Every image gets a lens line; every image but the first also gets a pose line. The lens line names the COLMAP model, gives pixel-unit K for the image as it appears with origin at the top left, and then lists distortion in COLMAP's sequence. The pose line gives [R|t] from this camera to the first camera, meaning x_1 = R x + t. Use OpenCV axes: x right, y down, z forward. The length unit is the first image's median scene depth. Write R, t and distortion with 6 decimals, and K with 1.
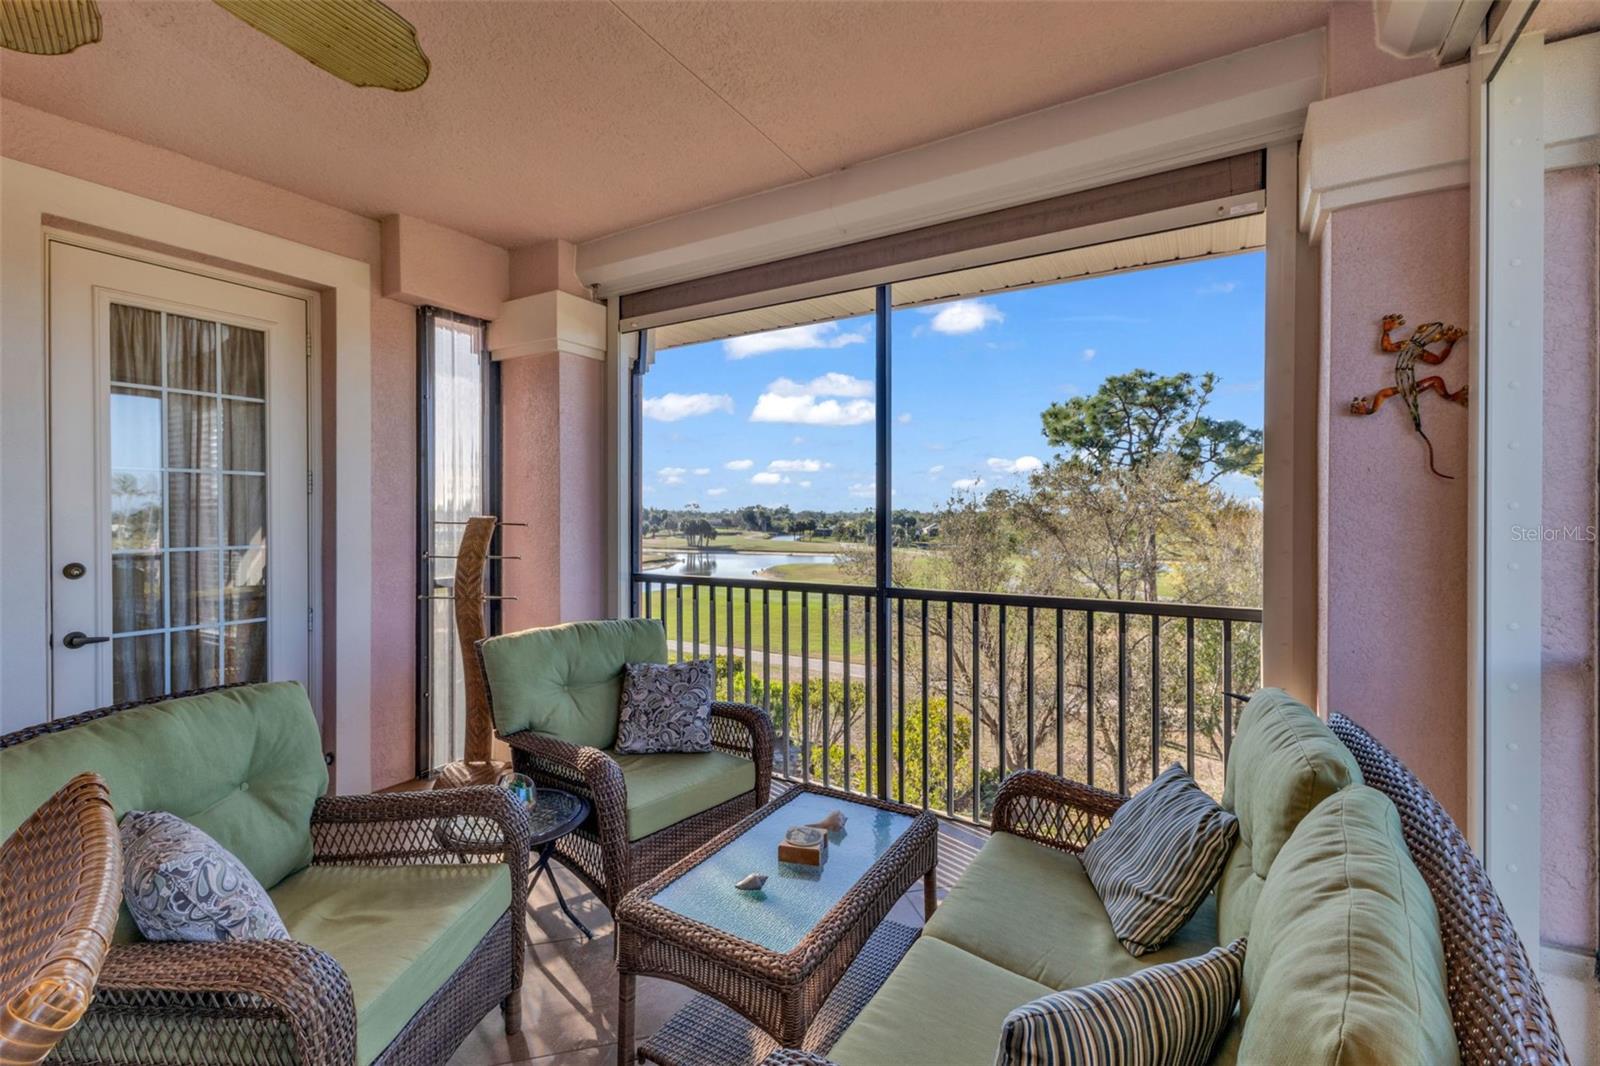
lens RADIAL K [[697.5, 0, 800.0], [0, 697.5, 533.0], [0, 0, 1]] dist [0.001047, -0.000131]
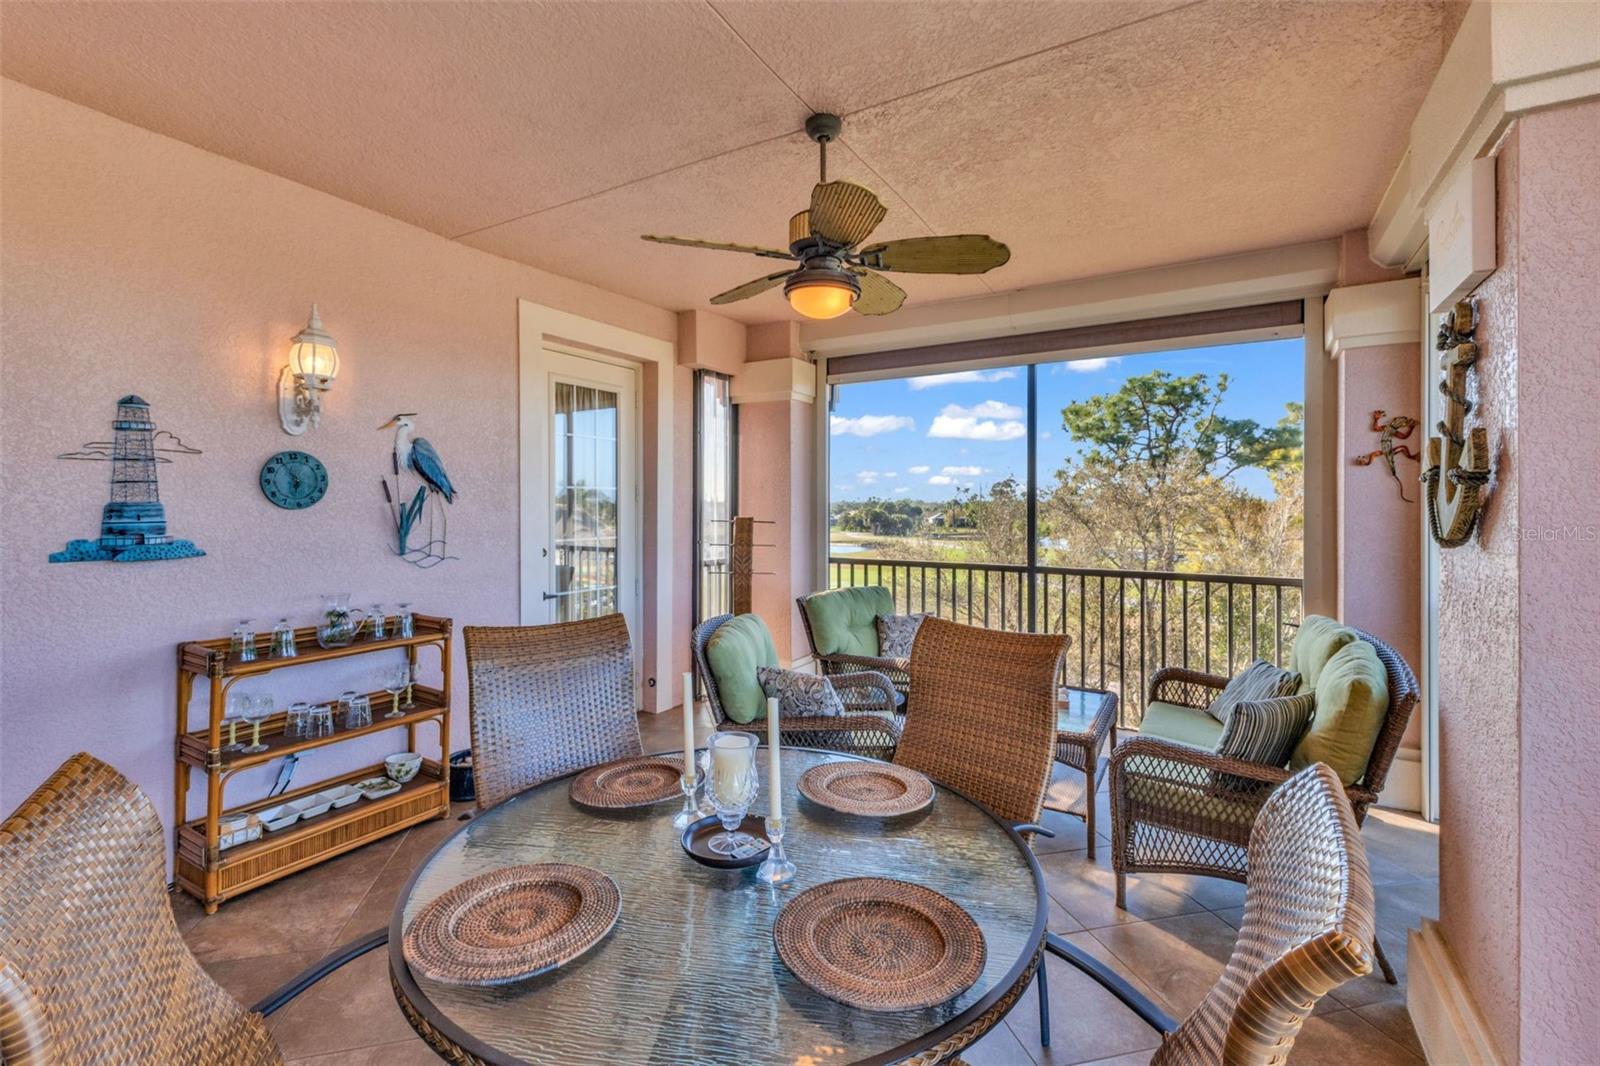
lens RADIAL K [[695.9, 0, 793.0], [0, 695.9, 516.3], [0, 0, 1]] dist [0.000770, -0.000069]
pose [[0.999873, 0.001323, -0.015905, -0.300571], [-0.001461, 0.999961, -0.008672, -0.010948], [0.015893, 0.008694, 0.999836, -0.387405]]
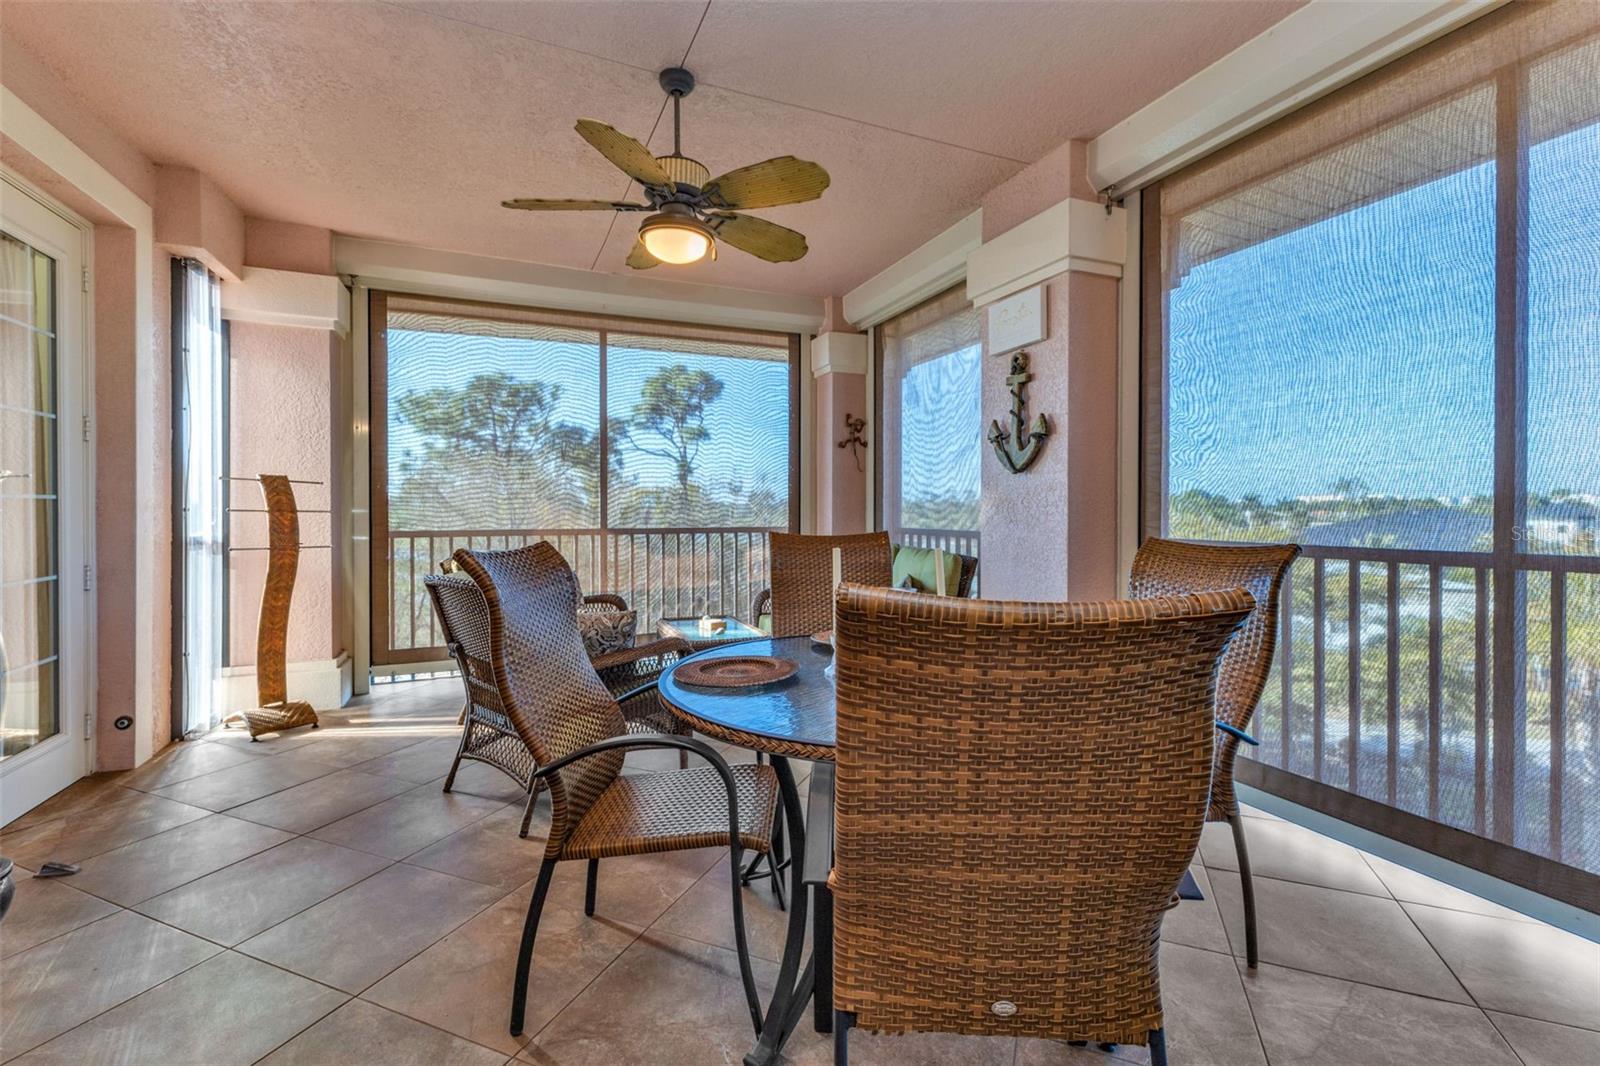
lens RADIAL K [[695.9, 0, 793.0], [0, 695.9, 516.3], [0, 0, 1]] dist [0.000770, -0.000069]
pose [[0.602473, -0.008488, 0.798094, -0.748299], [0.018240, 0.999829, -0.003136, 0.053899], [-0.797931, 0.016446, 0.602525, -0.251258]]
